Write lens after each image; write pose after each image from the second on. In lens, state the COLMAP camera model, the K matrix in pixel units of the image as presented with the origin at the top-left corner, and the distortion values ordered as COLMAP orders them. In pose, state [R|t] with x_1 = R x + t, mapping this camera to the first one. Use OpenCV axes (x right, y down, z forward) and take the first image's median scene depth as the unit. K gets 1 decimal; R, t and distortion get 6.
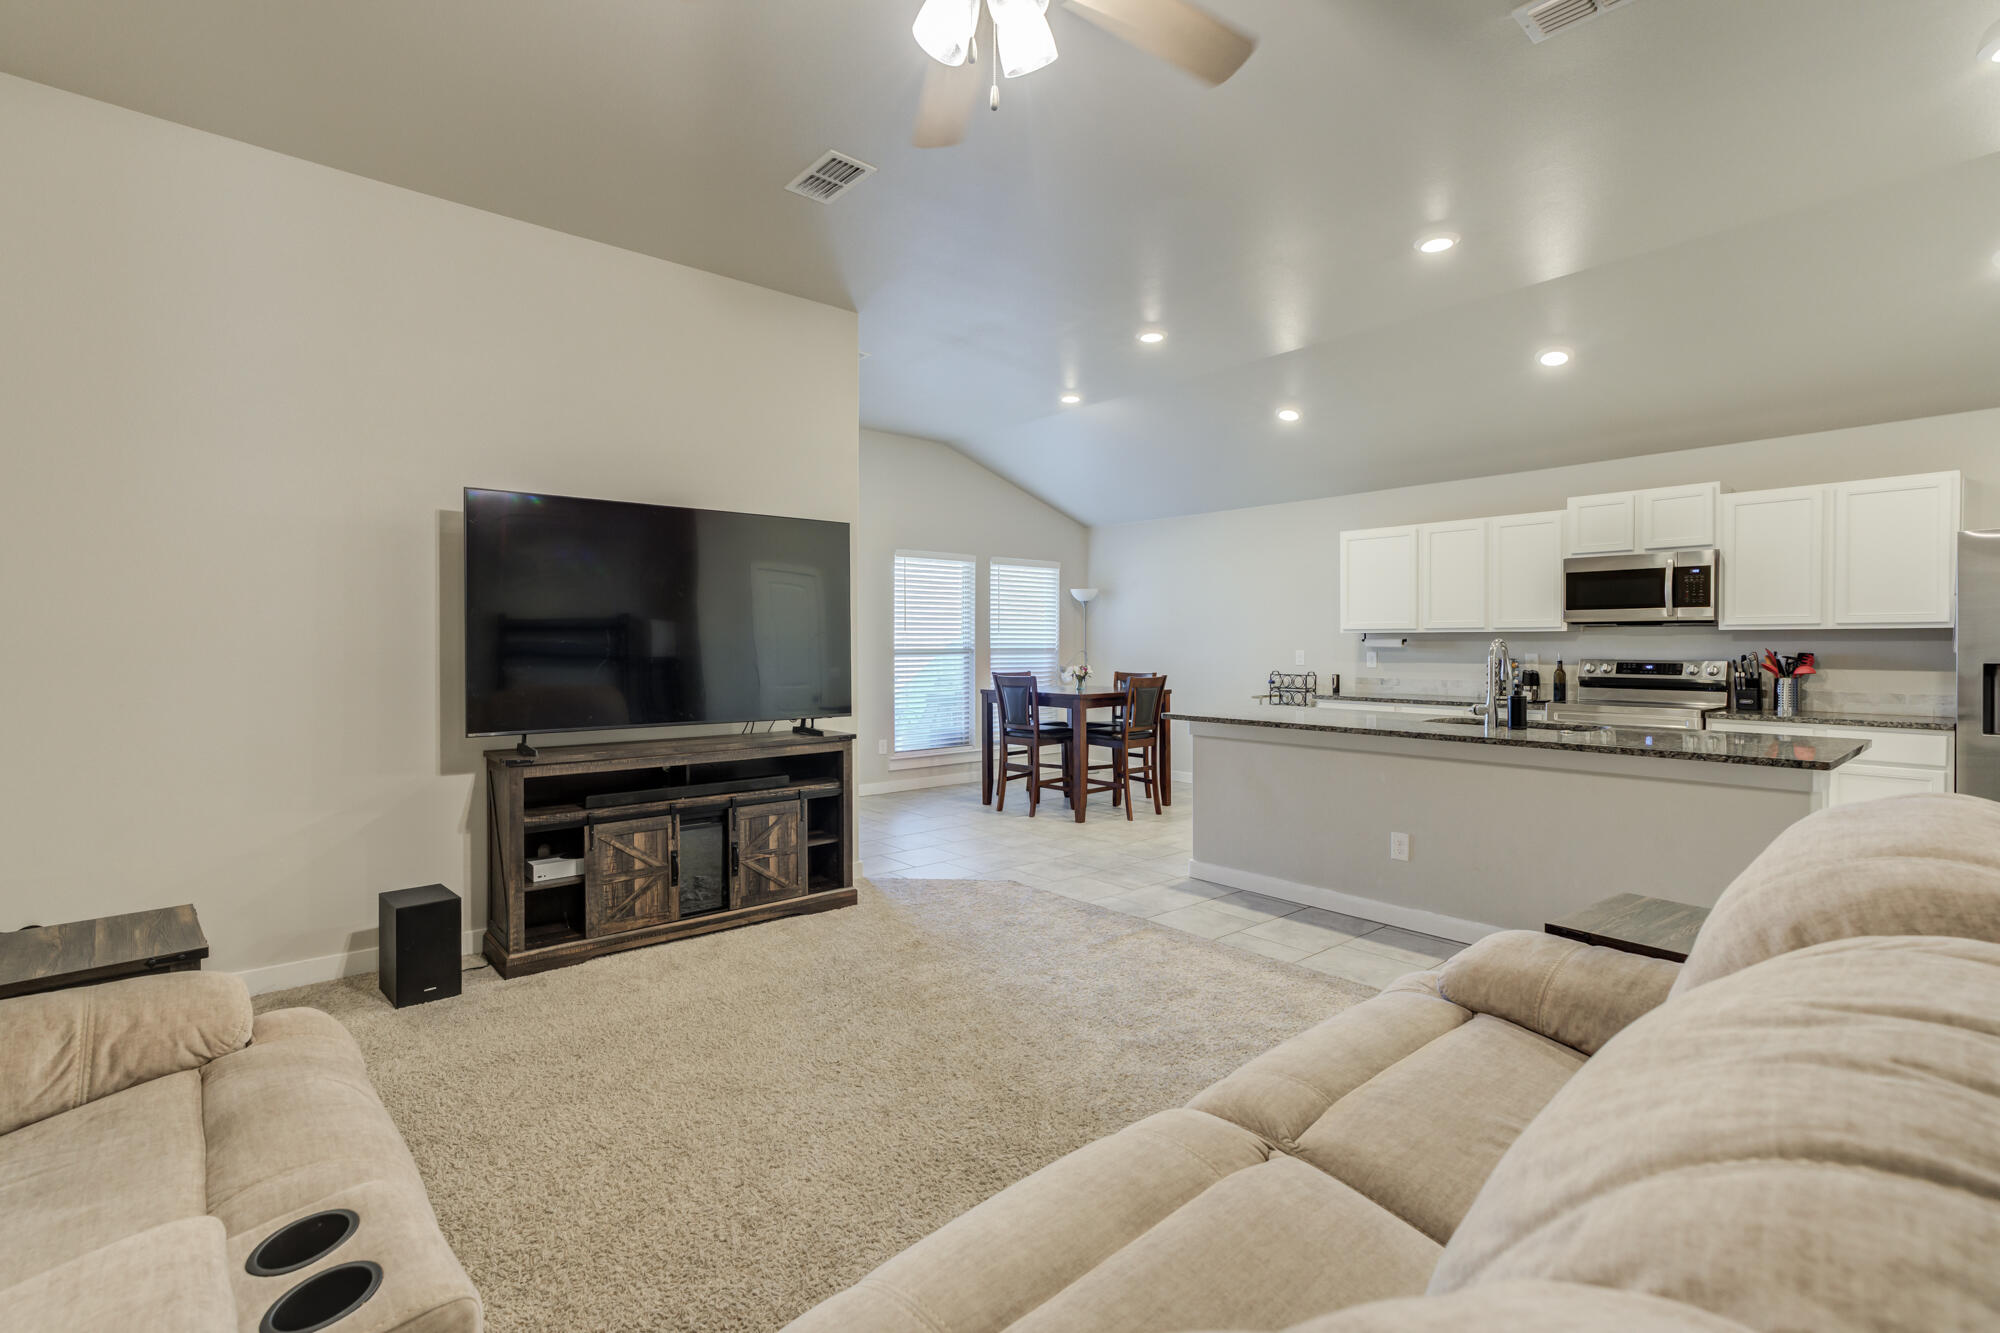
lens RADIAL K [[904.7, 0, 997.1], [0, 904.7, 644.6], [0, 0, 1]] dist [-0.014591, 0.012218]
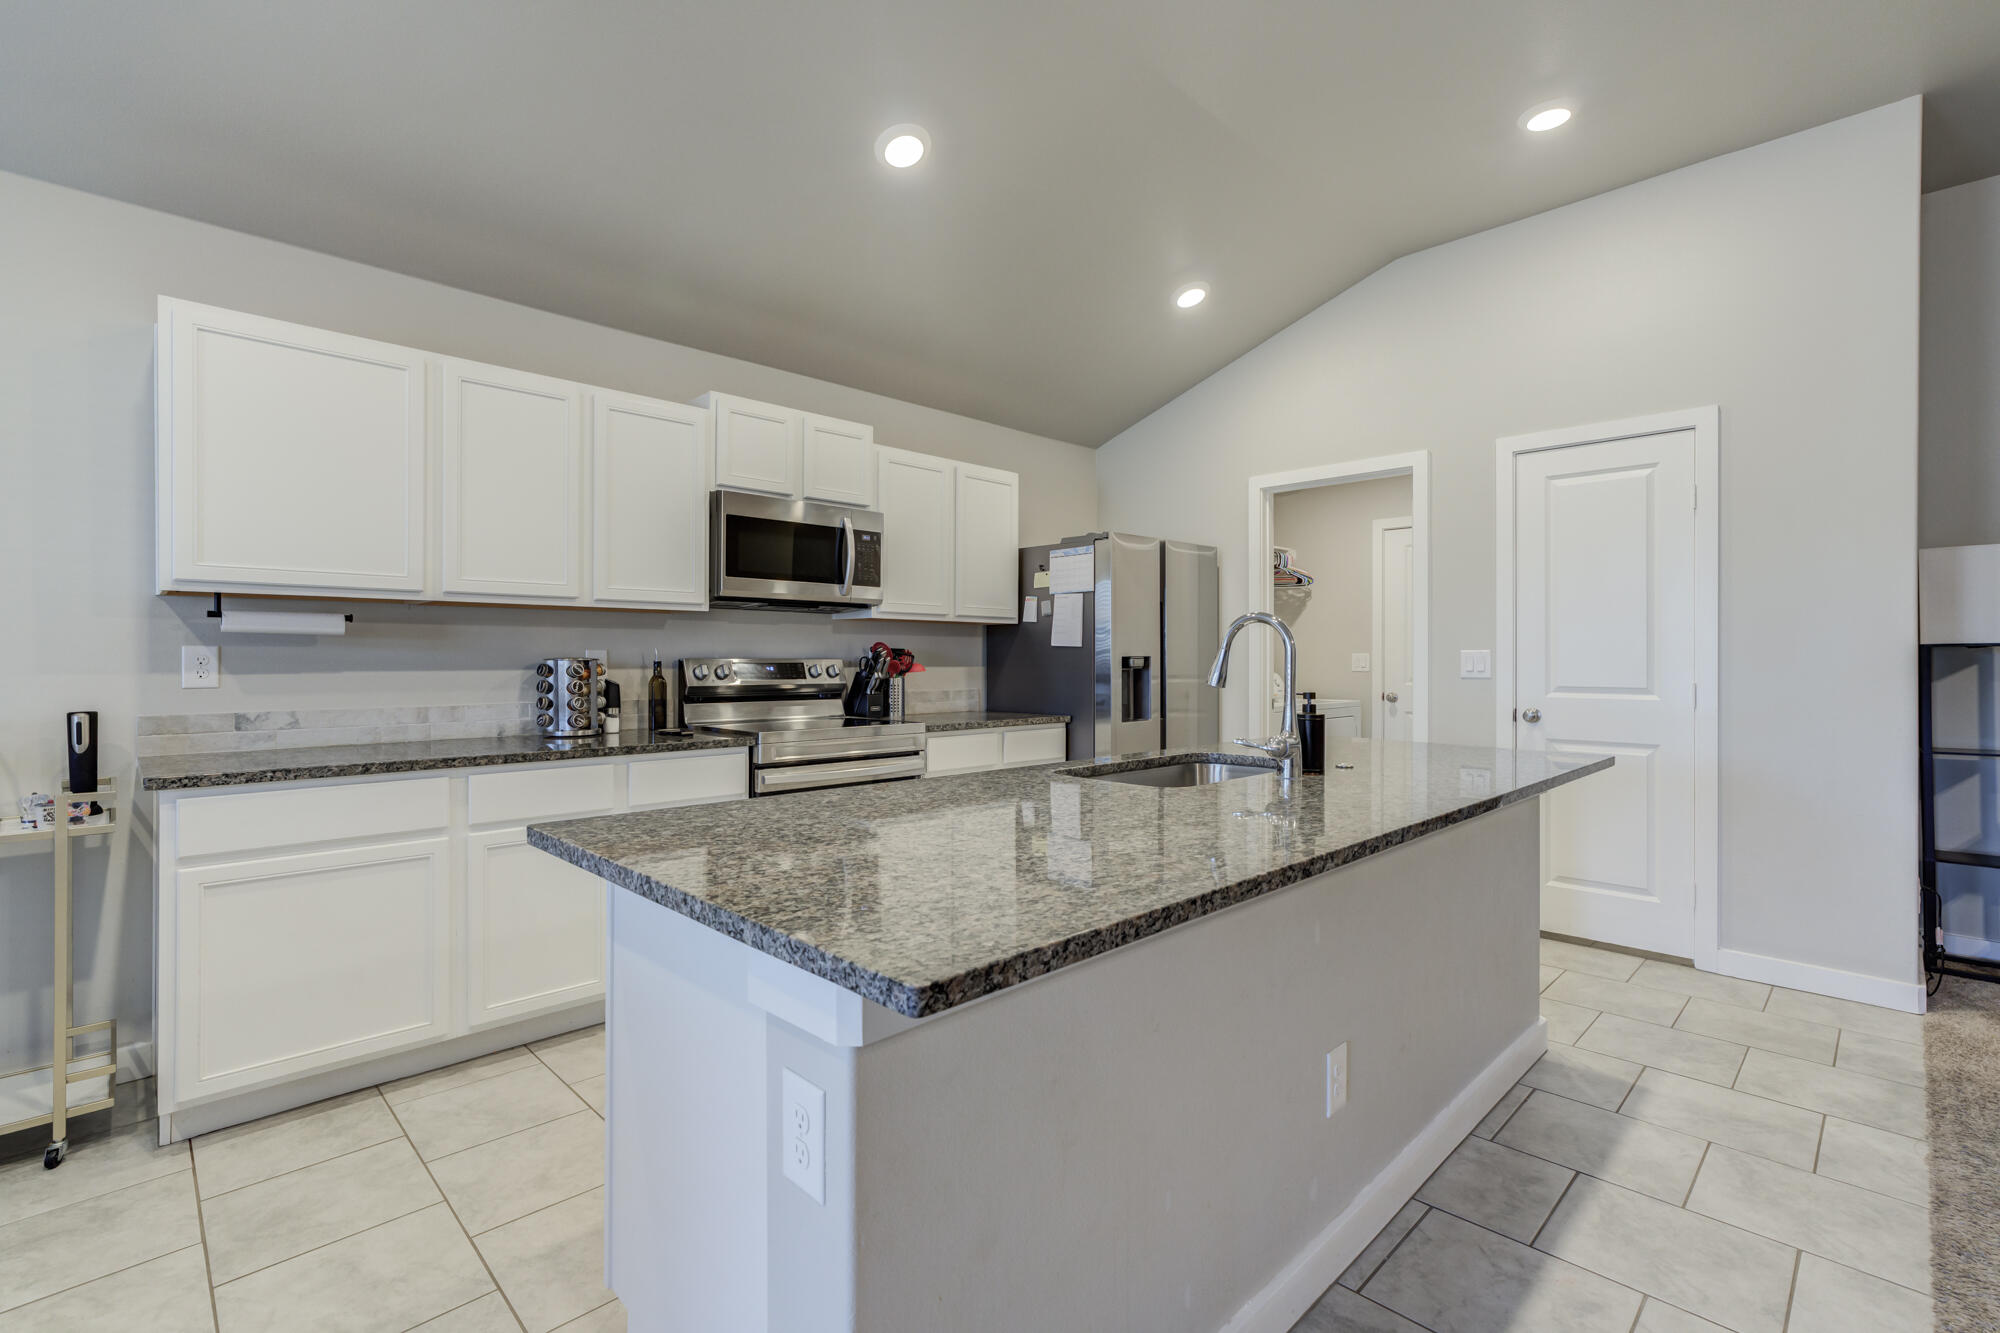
lens RADIAL K [[904.7, 0, 1000.3], [0, 904.7, 655.5], [0, 0, 1]] dist [-0.014591, 0.012218]
pose [[-0.070186, -0.000810, 0.997534, 0.020373], [-0.001554, 0.999999, 0.000703, 0.015141], [-0.997533, -0.001501, -0.070187, 0.941233]]
